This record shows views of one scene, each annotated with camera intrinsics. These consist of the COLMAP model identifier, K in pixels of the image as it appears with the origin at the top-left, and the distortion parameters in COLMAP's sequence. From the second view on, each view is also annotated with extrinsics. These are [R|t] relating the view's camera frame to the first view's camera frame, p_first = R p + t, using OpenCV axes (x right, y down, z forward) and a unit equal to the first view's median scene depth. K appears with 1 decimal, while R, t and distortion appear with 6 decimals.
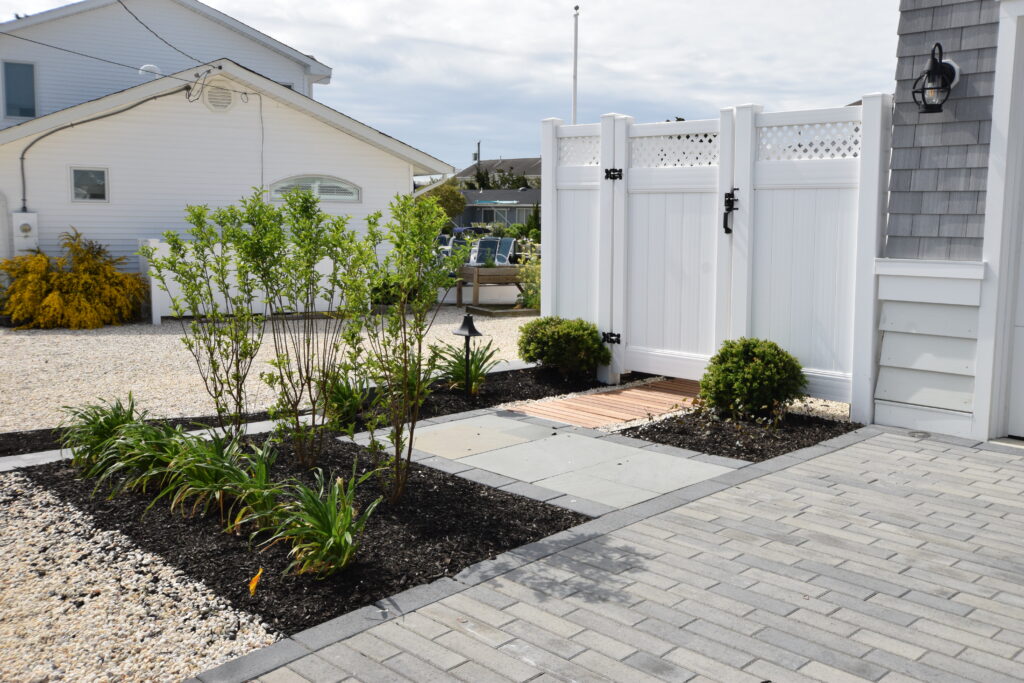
lens RADIAL K [[1015.5, 0, 520.0], [0, 1015.5, 337.7], [0, 0, 1]] dist [0.031217, 0.000000]
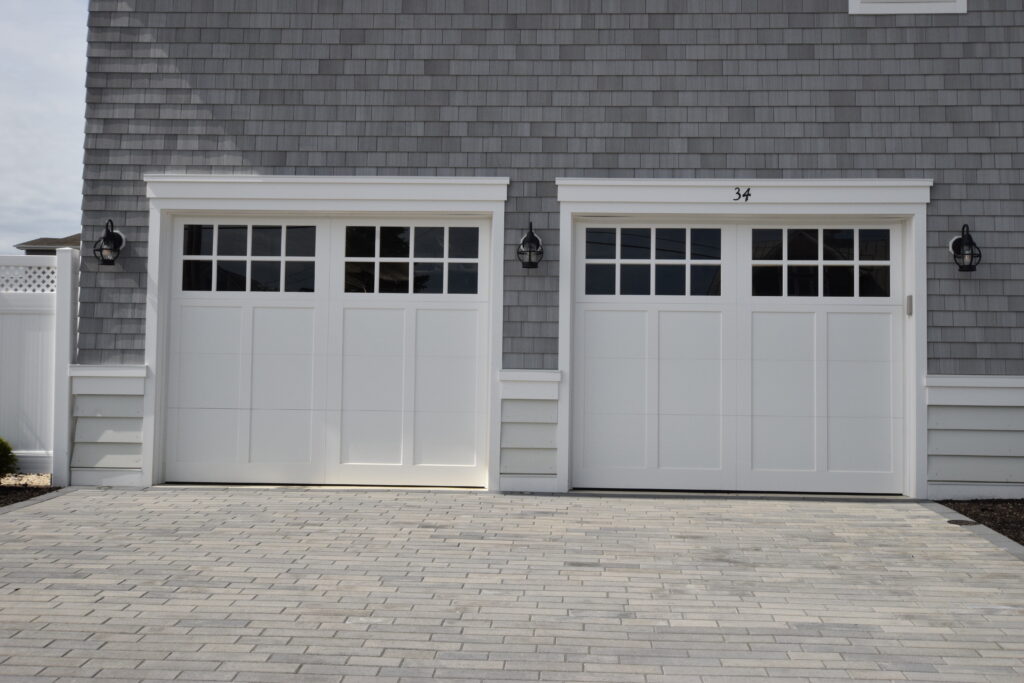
lens RADIAL K [[1015.5, 0, 542.4], [0, 1015.5, 322.5], [0, 0, 1]] dist [0.031217, 0.000000]
pose [[0.709874, 0.030817, 0.703654, -0.182260], [0.079686, 0.989114, -0.123709, 0.092334], [-0.699807, 0.143889, 0.699690, -0.448835]]
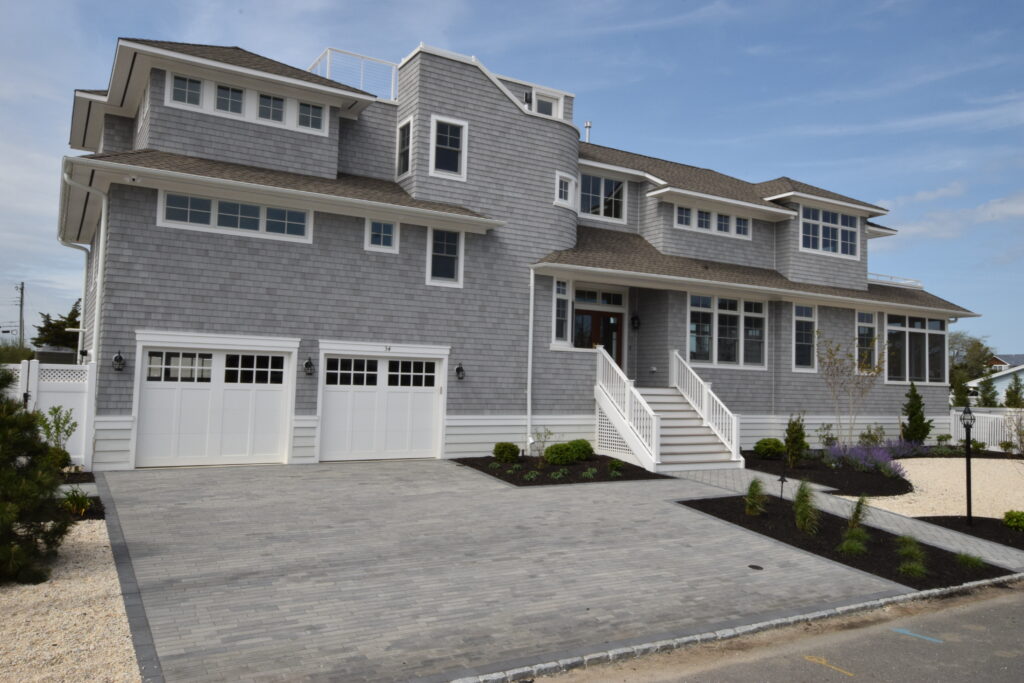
lens RADIAL K [[781.5, 0, 509.8], [0, 781.5, 341.6], [0, 0, 1]] dist [-0.007249, -0.002151]
pose [[0.216229, 0.039987, 0.975523, -1.731349], [0.094674, 0.993594, -0.061713, -0.038616], [-0.971742, 0.105701, 0.211058, -0.739011]]
